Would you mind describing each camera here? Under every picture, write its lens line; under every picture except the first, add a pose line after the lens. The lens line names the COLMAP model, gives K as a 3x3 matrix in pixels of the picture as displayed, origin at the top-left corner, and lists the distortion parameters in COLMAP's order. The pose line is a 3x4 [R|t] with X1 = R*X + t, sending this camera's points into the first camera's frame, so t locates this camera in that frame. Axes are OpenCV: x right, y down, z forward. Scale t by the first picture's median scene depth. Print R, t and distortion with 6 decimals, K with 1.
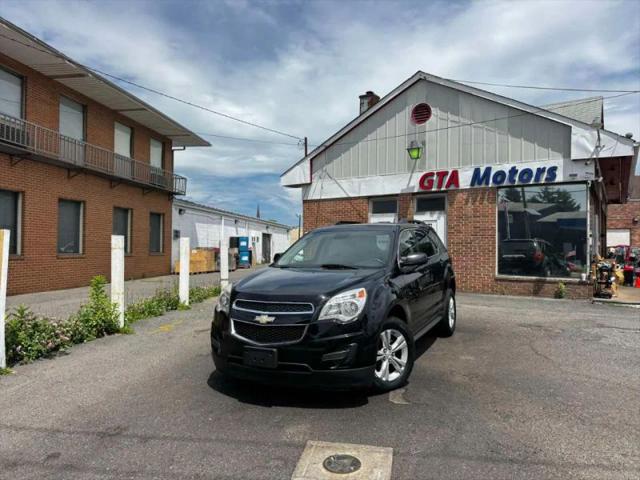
lens RADIAL K [[456.5, 0, 324.4], [0, 456.5, 241.9], [0, 0, 1]] dist [0.054144, -0.056370]
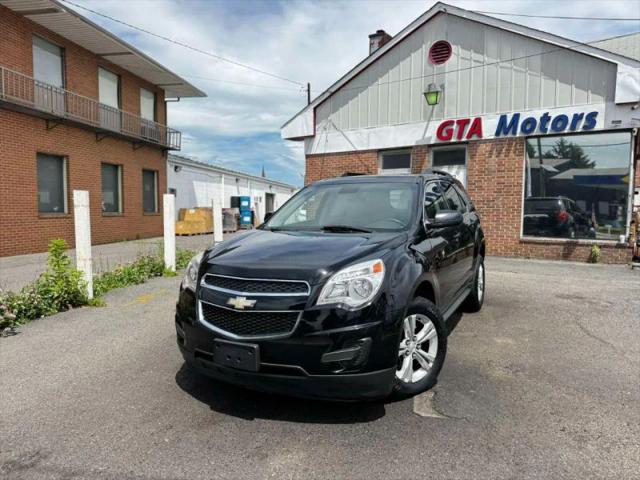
lens RADIAL K [[456.9, 0, 320.0], [0, 456.9, 240.0], [0, 0, 1]] dist [0.043065, -0.056072]
pose [[0.999737, 0.000592, -0.022937, 0.002720], [0.001292, 0.996627, 0.082057, 0.004335], [0.022908, -0.082065, 0.996364, 0.101805]]
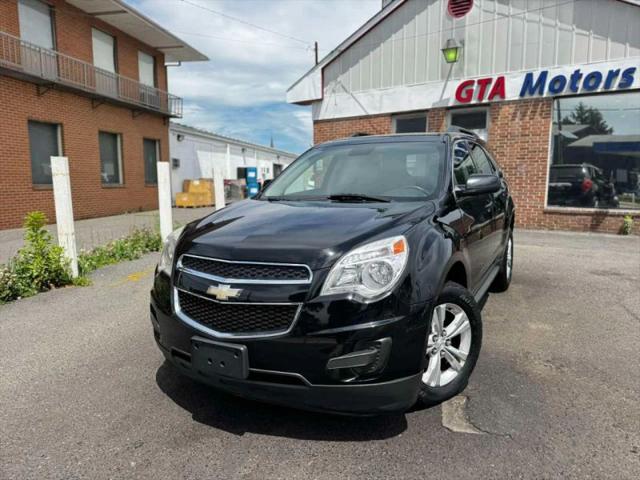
lens RADIAL K [[456.9, 0, 320.0], [0, 456.9, 240.0], [0, 0, 1]] dist [0.043065, -0.056072]
pose [[0.999016, -0.001575, -0.044316, 0.003483], [0.007925, 0.989620, 0.143492, 0.009035], [0.043630, -0.143702, 0.988659, 0.157042]]
